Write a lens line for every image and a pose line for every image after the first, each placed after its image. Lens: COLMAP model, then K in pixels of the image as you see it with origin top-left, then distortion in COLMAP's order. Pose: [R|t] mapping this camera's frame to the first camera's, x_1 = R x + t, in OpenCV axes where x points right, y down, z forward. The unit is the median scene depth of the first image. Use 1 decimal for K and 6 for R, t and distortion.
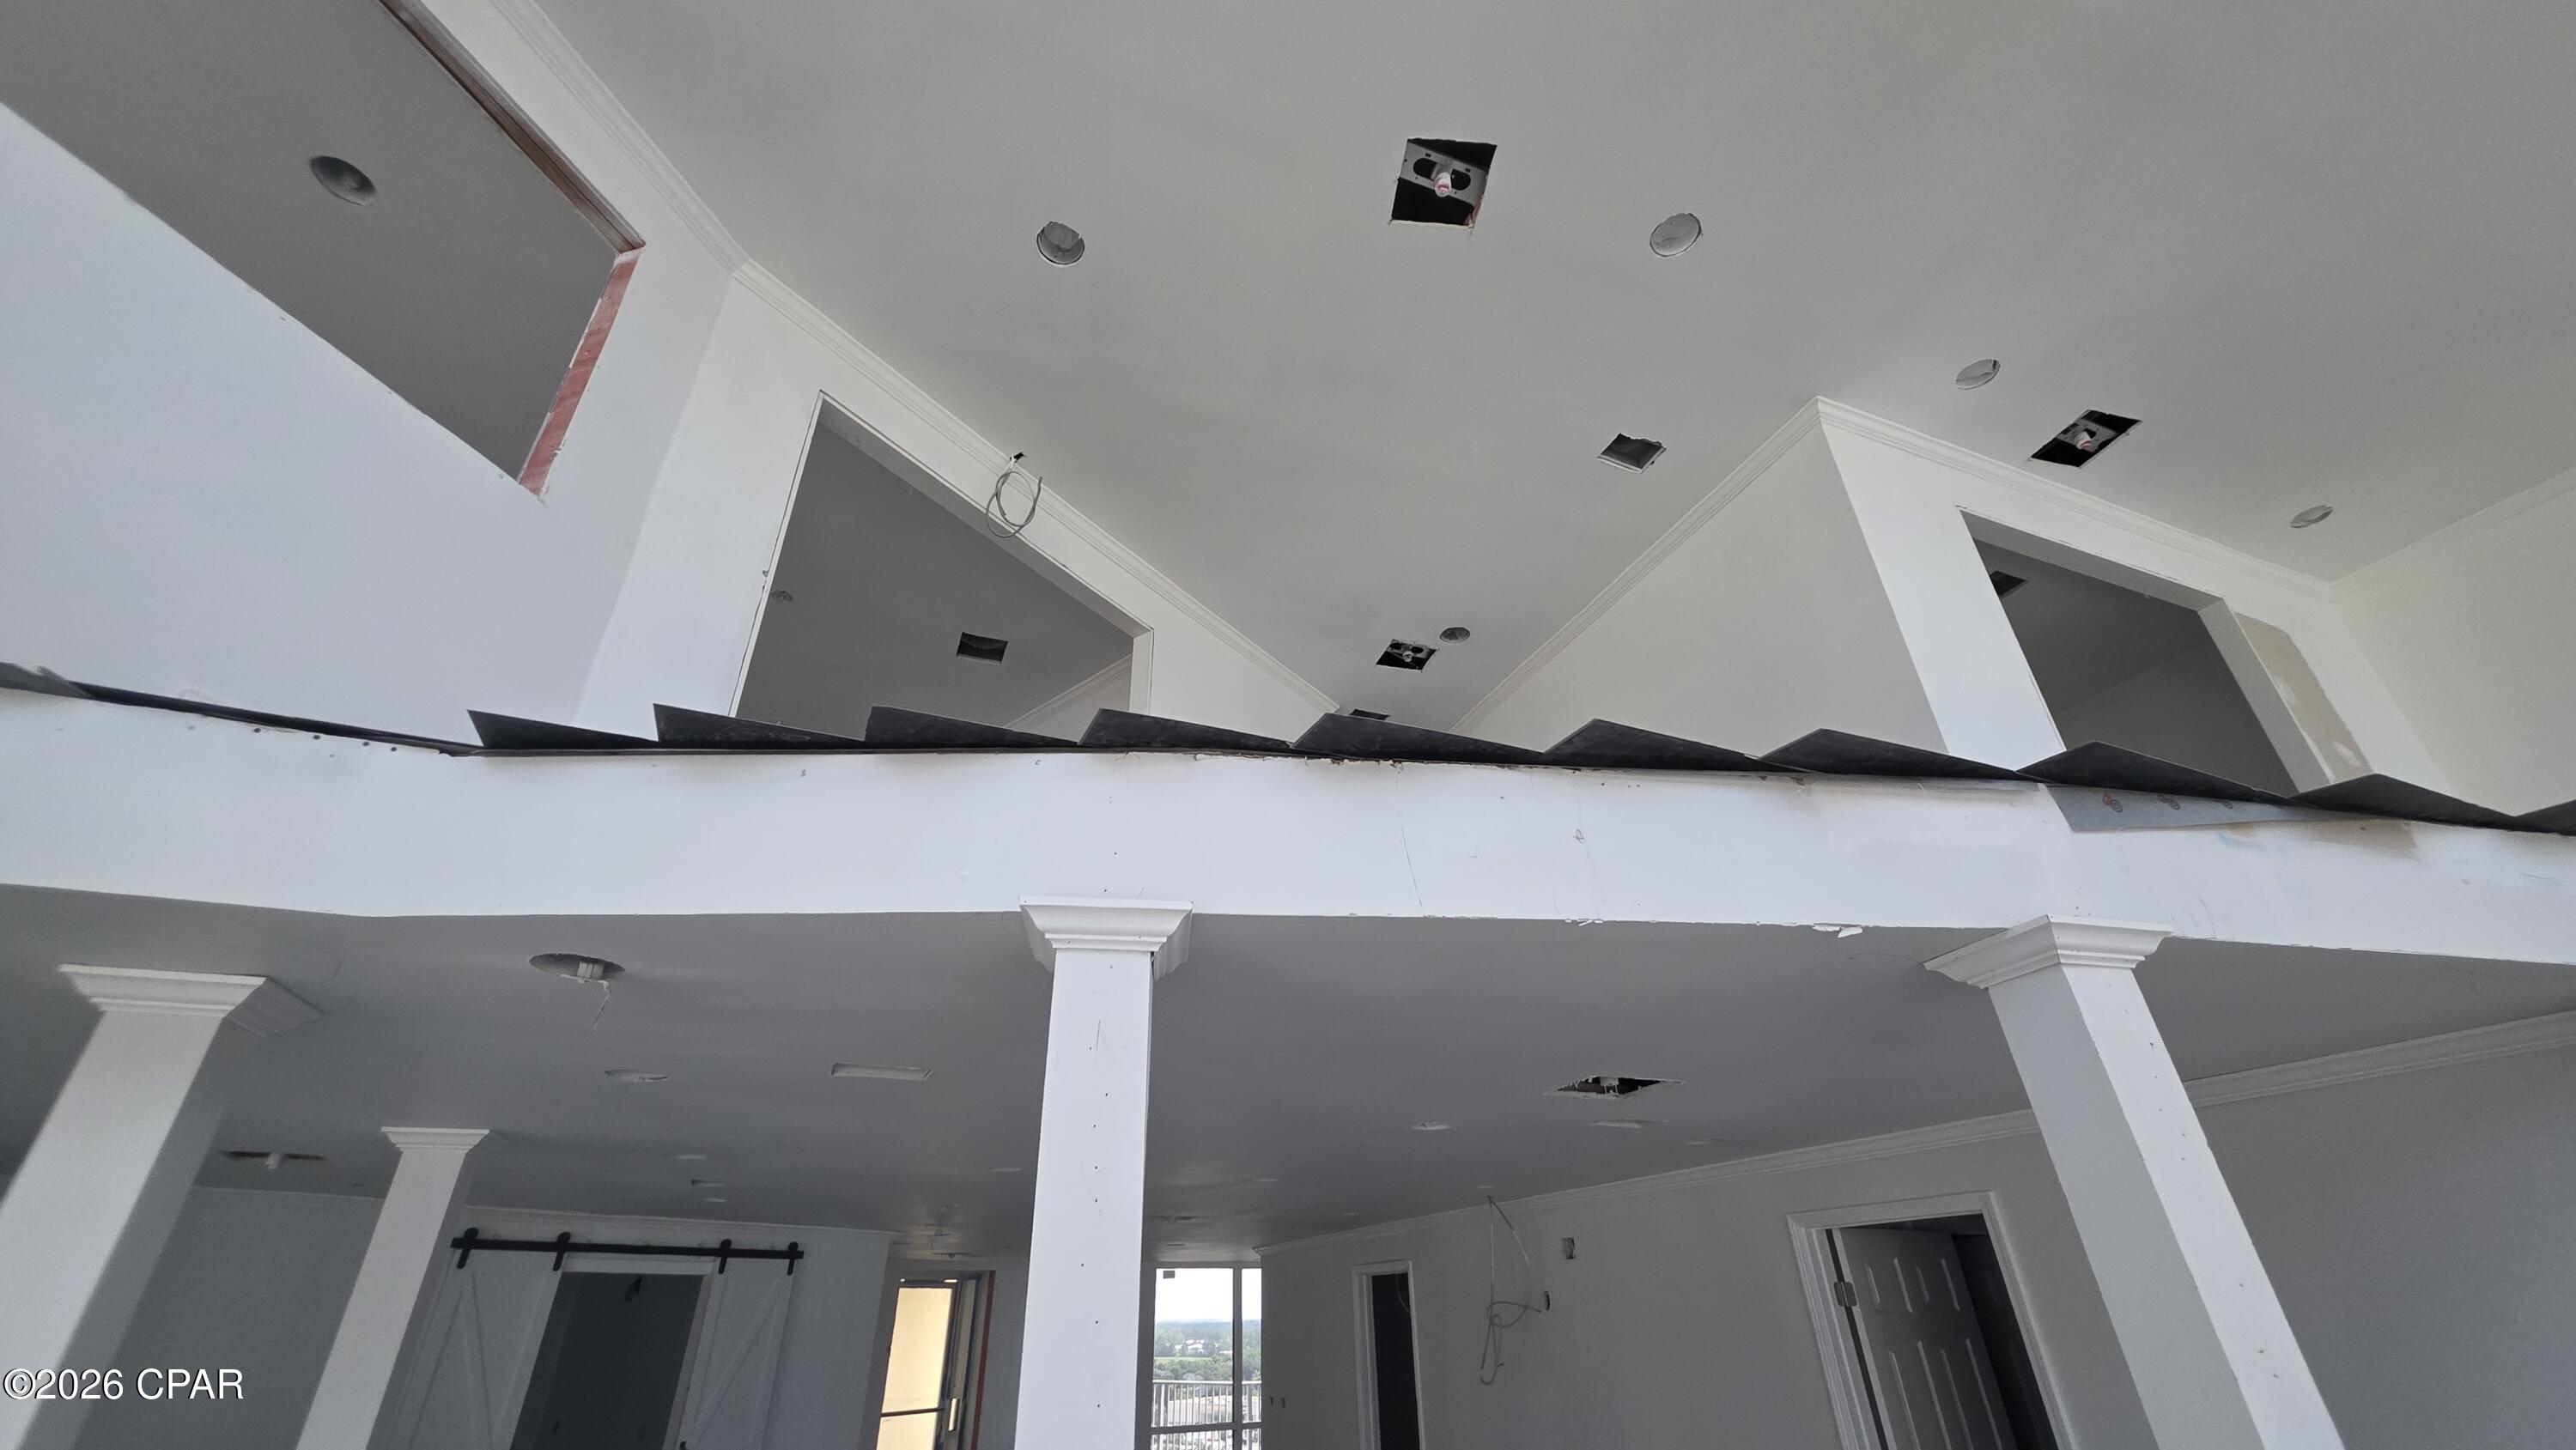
lens RADIAL K [[1040.7, 0, 1275.4], [0, 1040.7, 732.3], [0, 0, 1]] dist [0.000586, 0.000245]
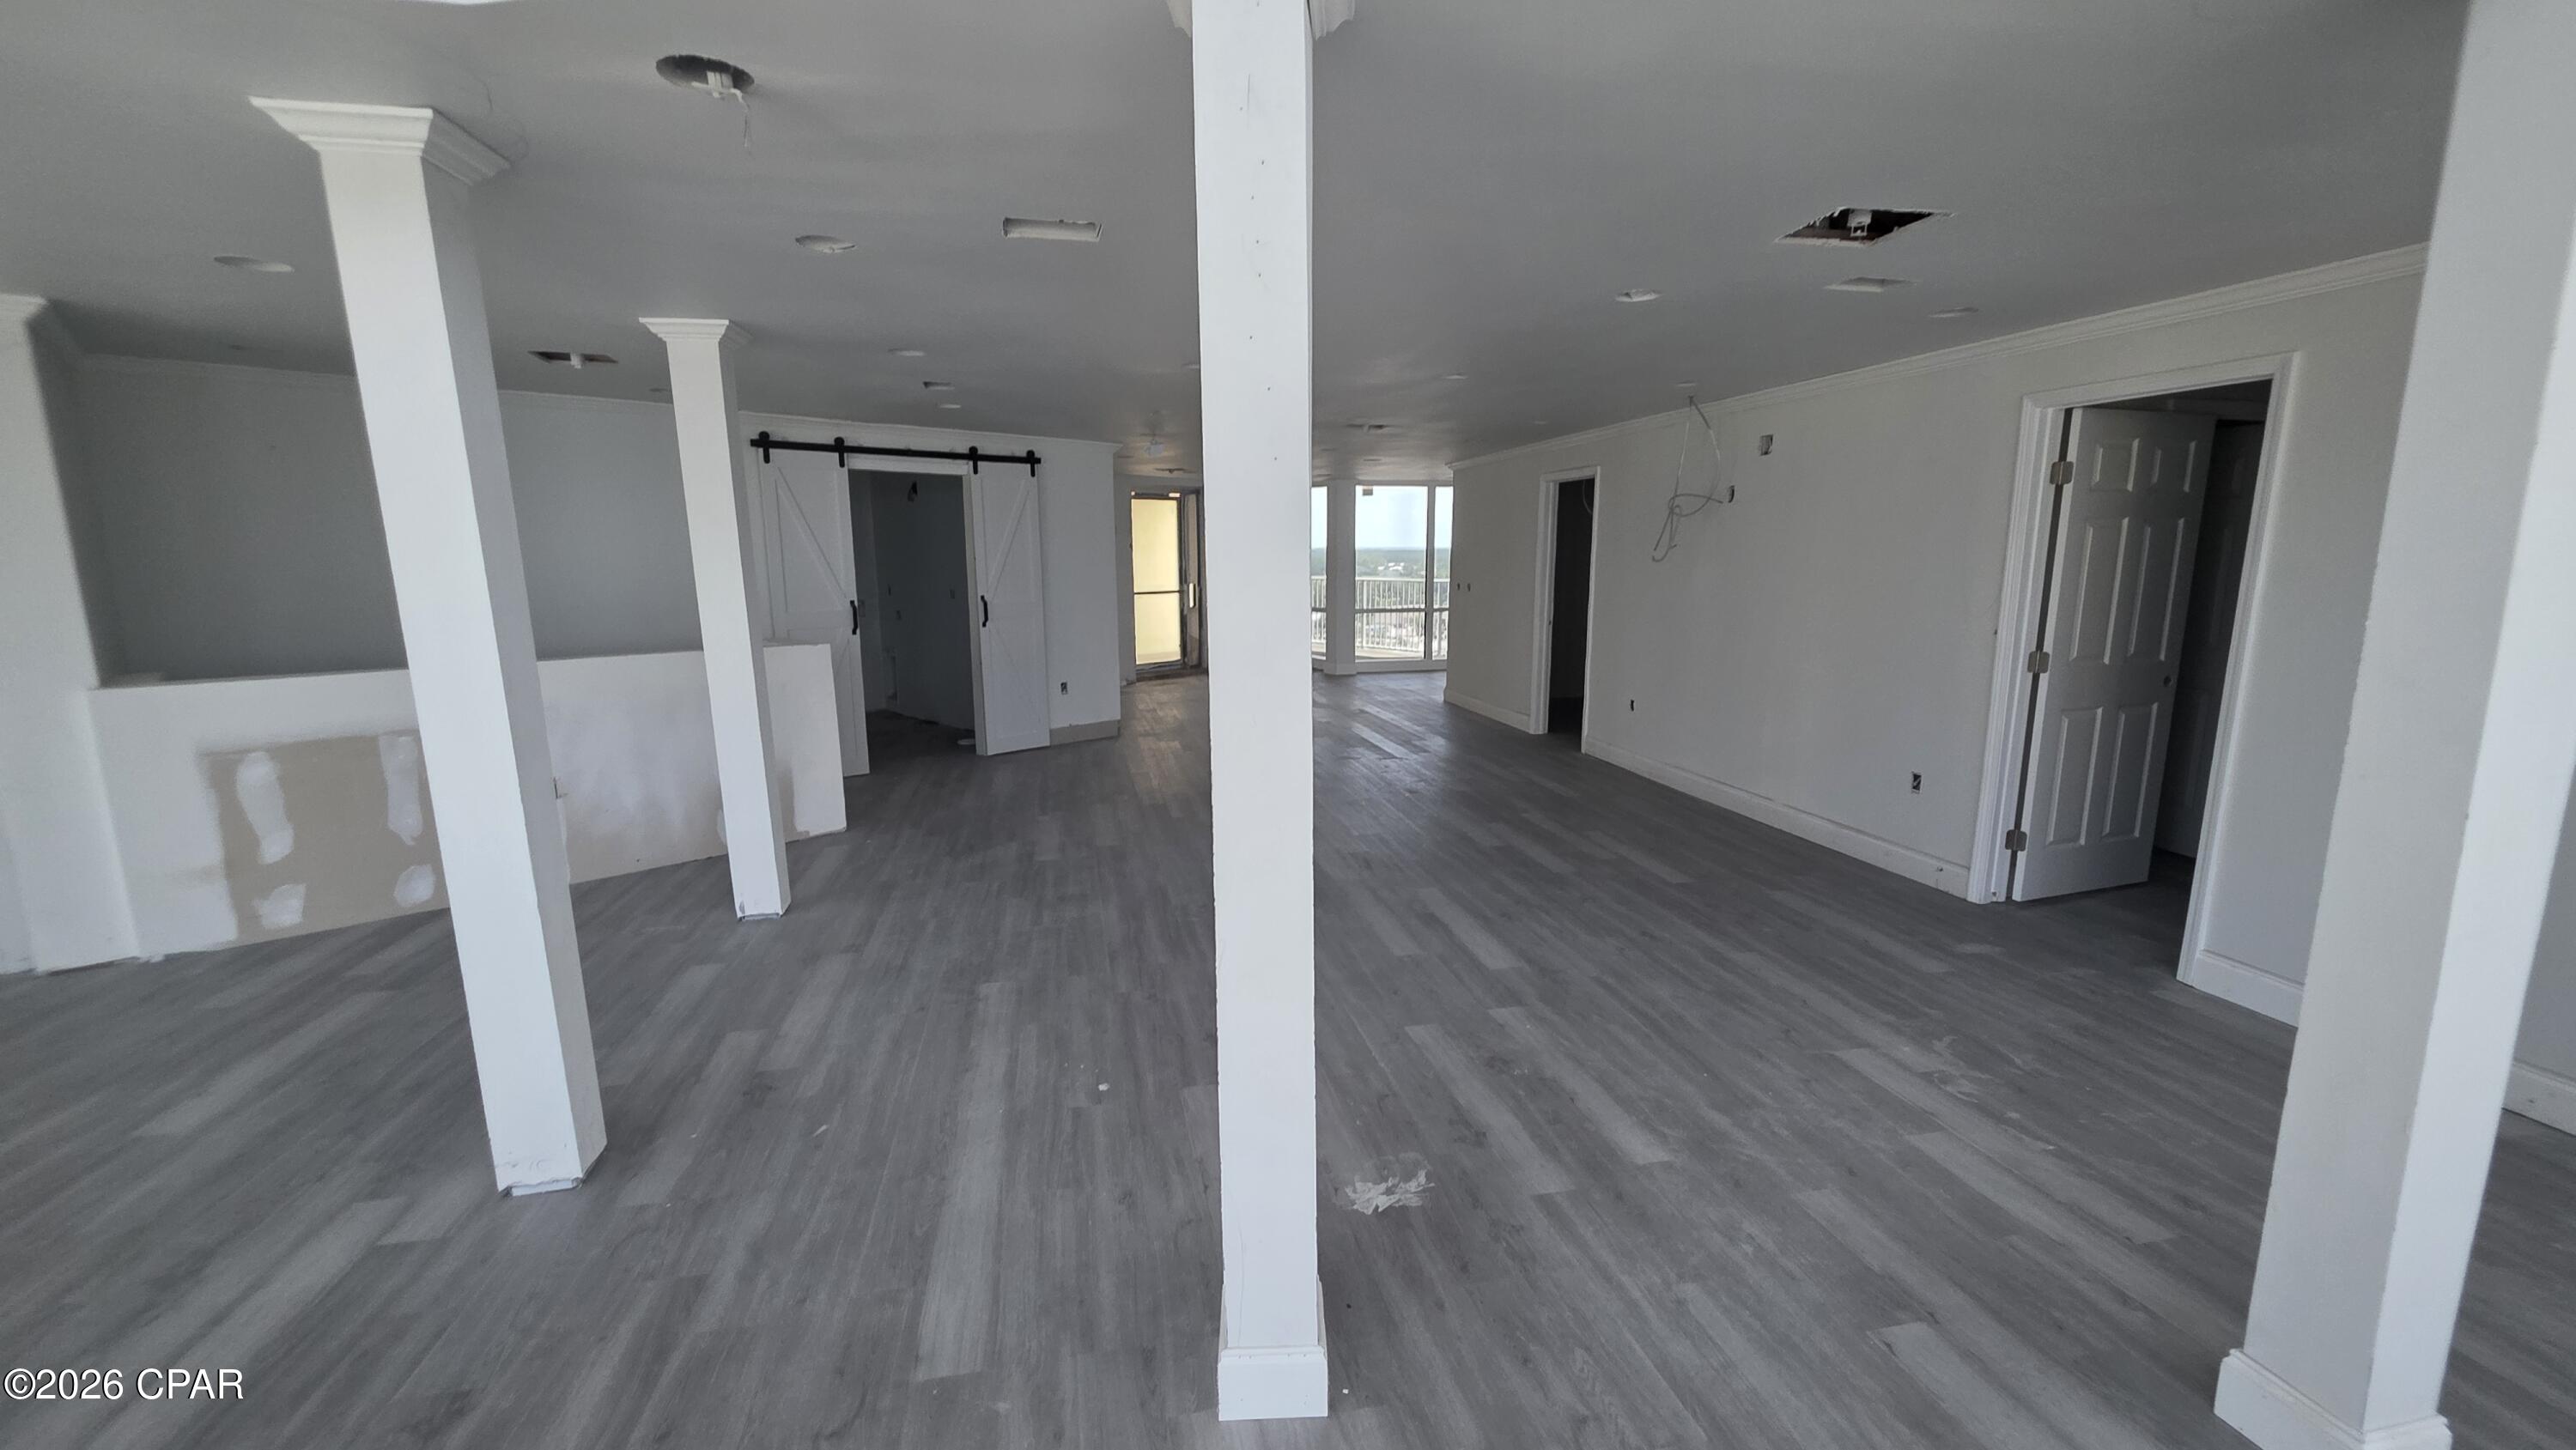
lens RADIAL K [[1040.7, 0, 1273.9], [0, 1040.7, 739.4], [0, 0, 1]] dist [0.000586, 0.000245]
pose [[0.983455, 0.044142, -0.175691, 0.008291], [0.078775, 0.769144, 0.634202, 0.046498], [0.163127, -0.637549, 0.752941, -0.000942]]
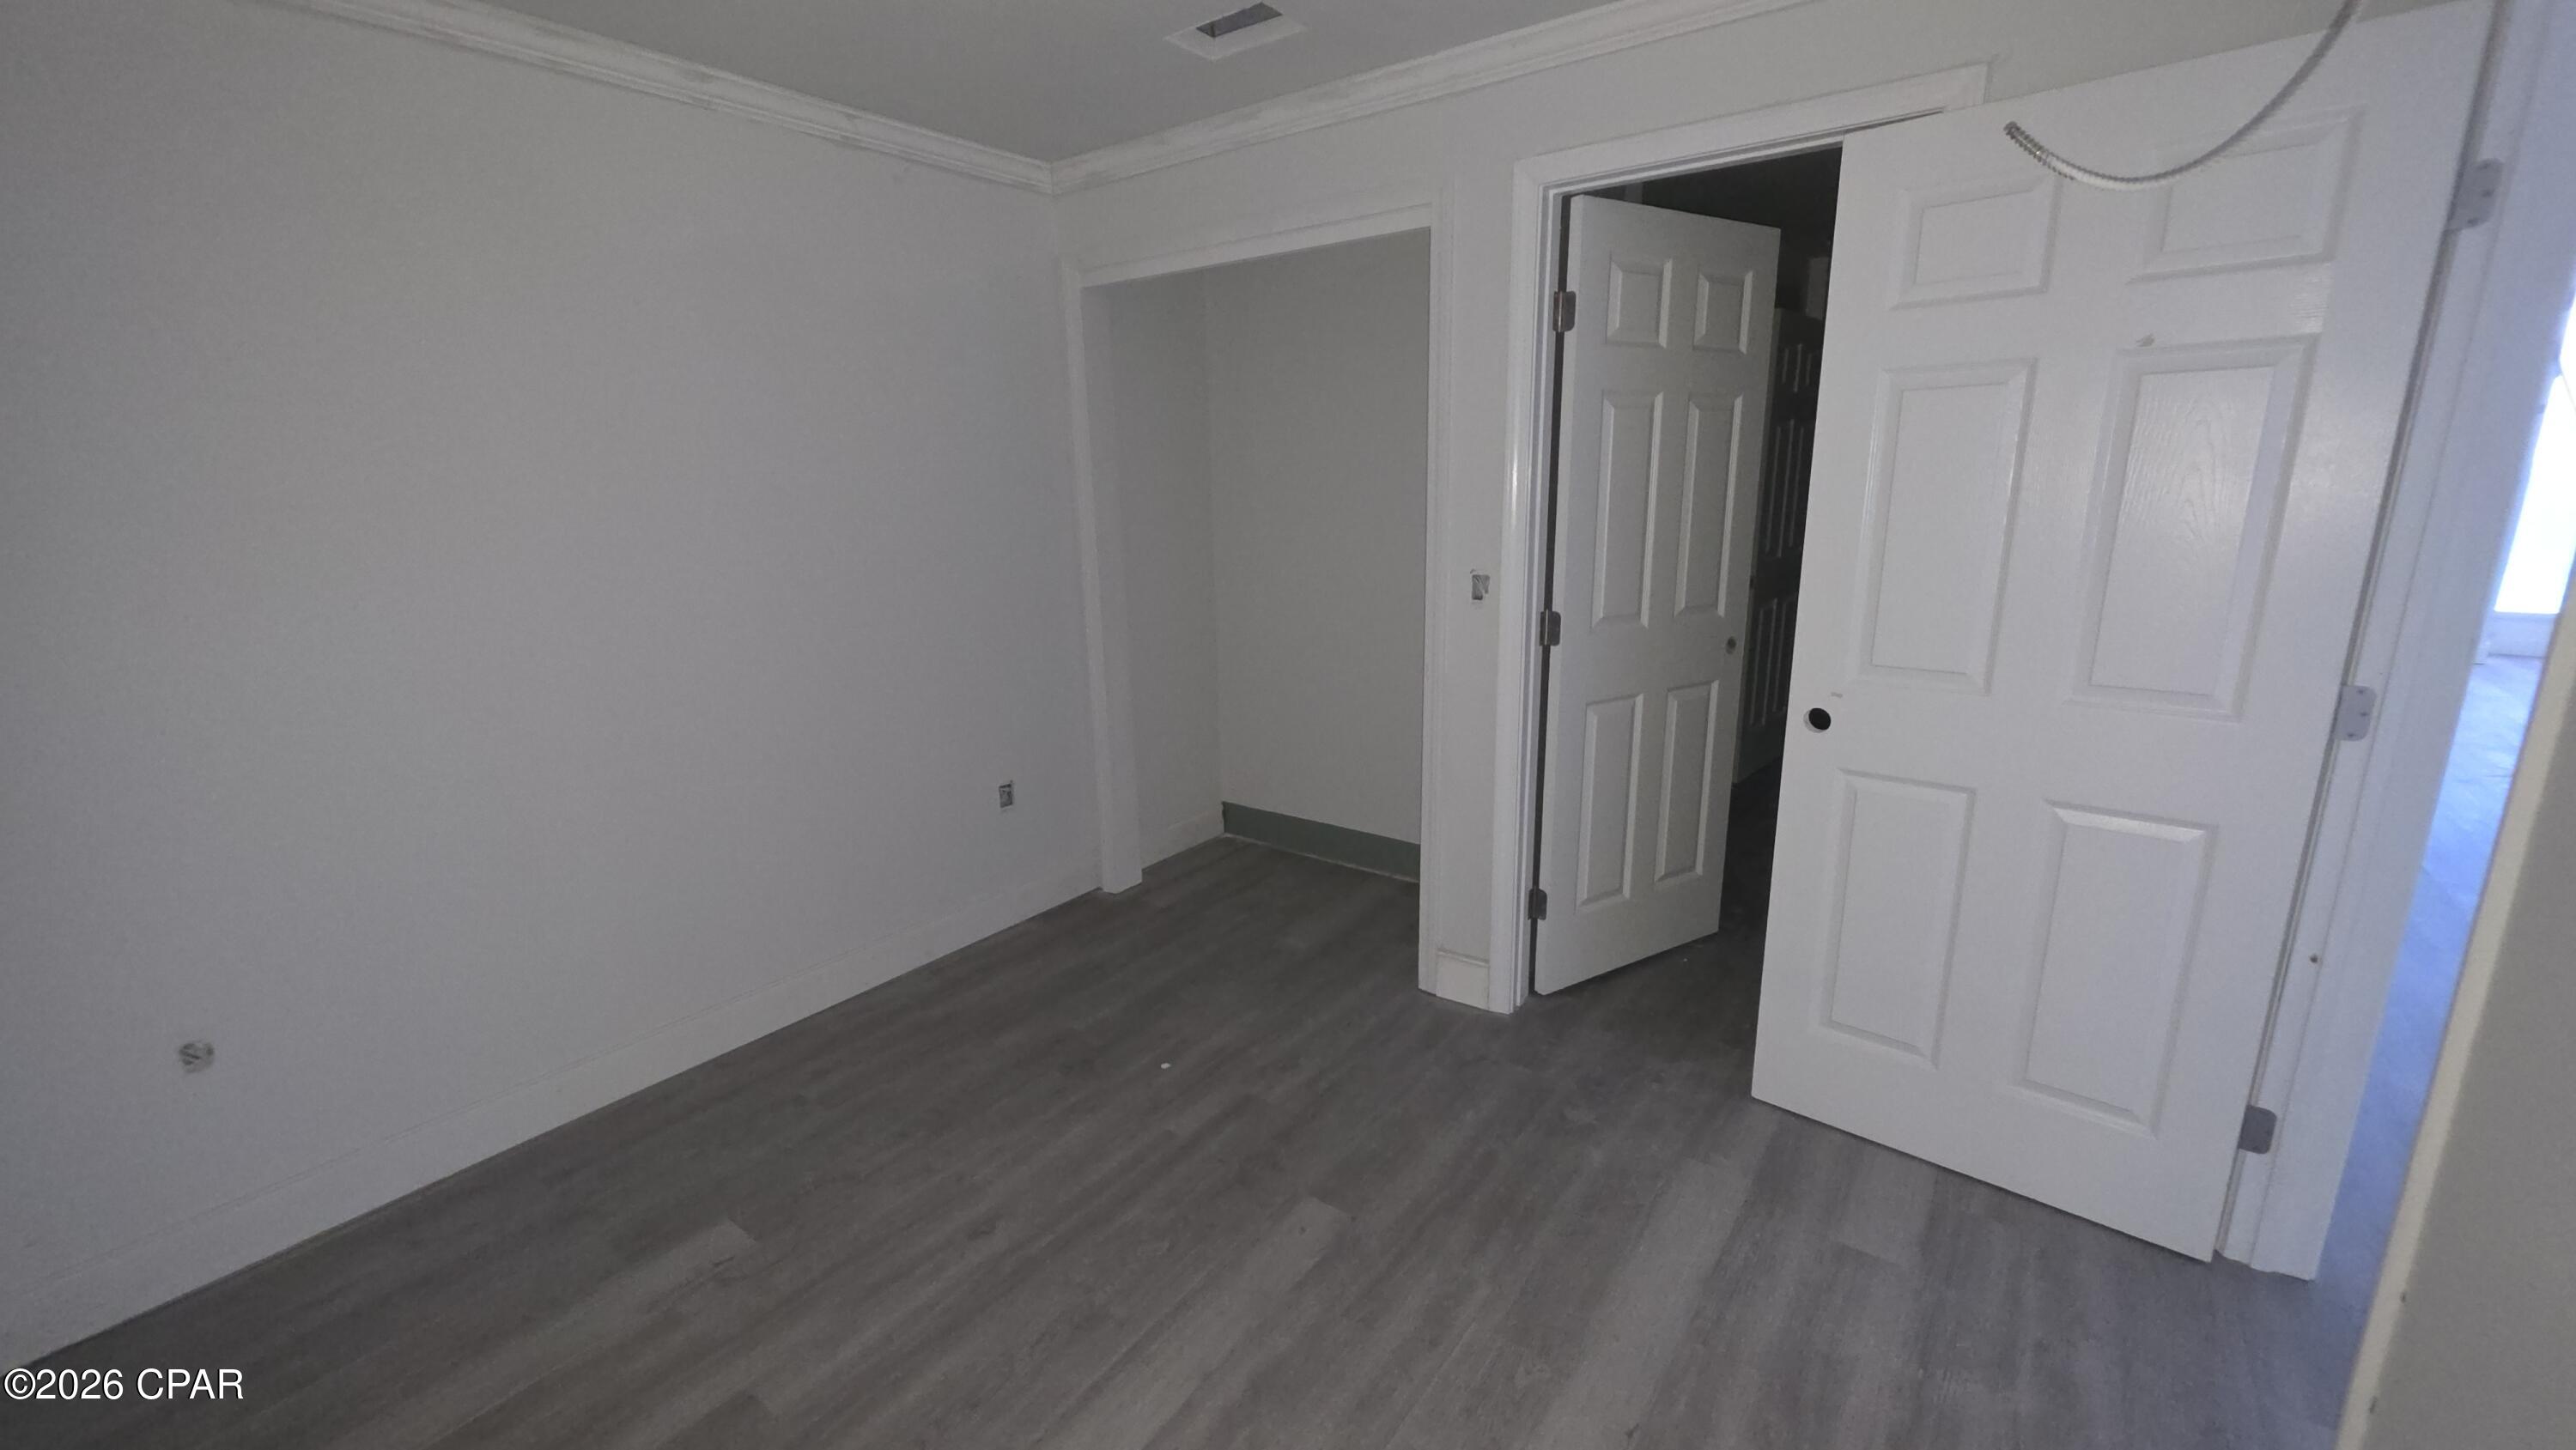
lens RADIAL K [[1040.7, 0, 1296.7], [0, 1040.7, 727.7], [0, 0, 1]] dist [0.000586, 0.000245]
pose [[0.995311, -0.009293, 0.096283, 0.262105], [-0.058428, 0.735517, 0.674982, 0.251987], [-0.077091, -0.677442, 0.731525, 0.333201]]
